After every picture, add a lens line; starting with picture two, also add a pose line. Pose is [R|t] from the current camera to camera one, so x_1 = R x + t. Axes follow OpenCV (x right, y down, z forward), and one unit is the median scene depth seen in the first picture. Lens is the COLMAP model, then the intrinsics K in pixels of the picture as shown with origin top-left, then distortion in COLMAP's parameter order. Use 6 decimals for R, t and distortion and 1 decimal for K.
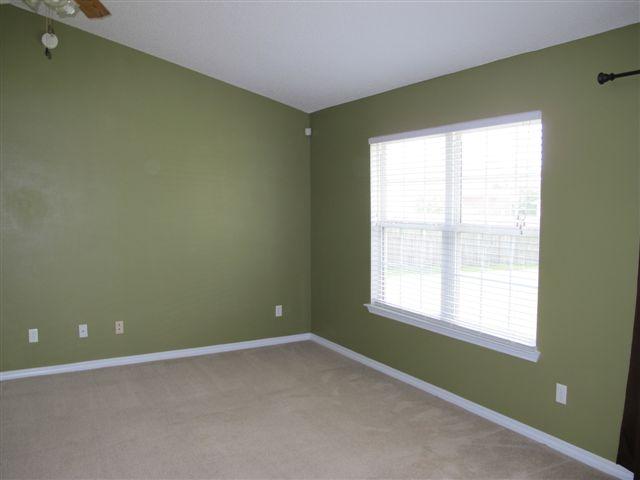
lens RADIAL K [[533.3, 0, 317.9], [0, 533.3, 243.0], [0, 0, 1]] dist [-0.105989, 0.058229]
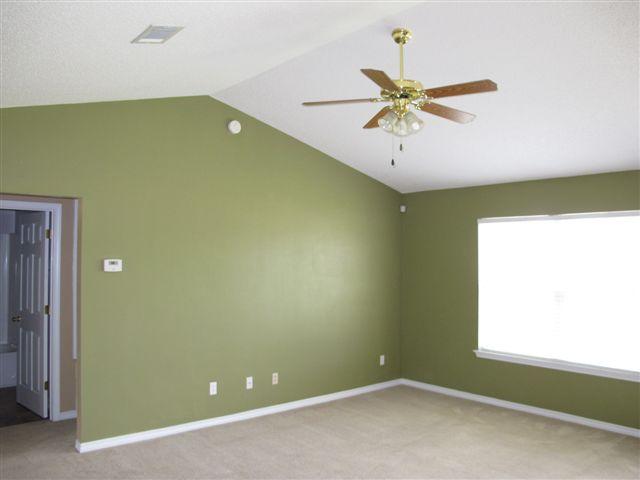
lens RADIAL K [[533.3, 0, 318.7], [0, 533.3, 242.9], [0, 0, 1]] dist [-0.105989, 0.058229]
pose [[0.978176, 0.016357, 0.207133, -0.540933], [0.005326, 0.994595, -0.103691, -0.010092], [-0.207710, 0.102532, 0.972802, -0.153984]]
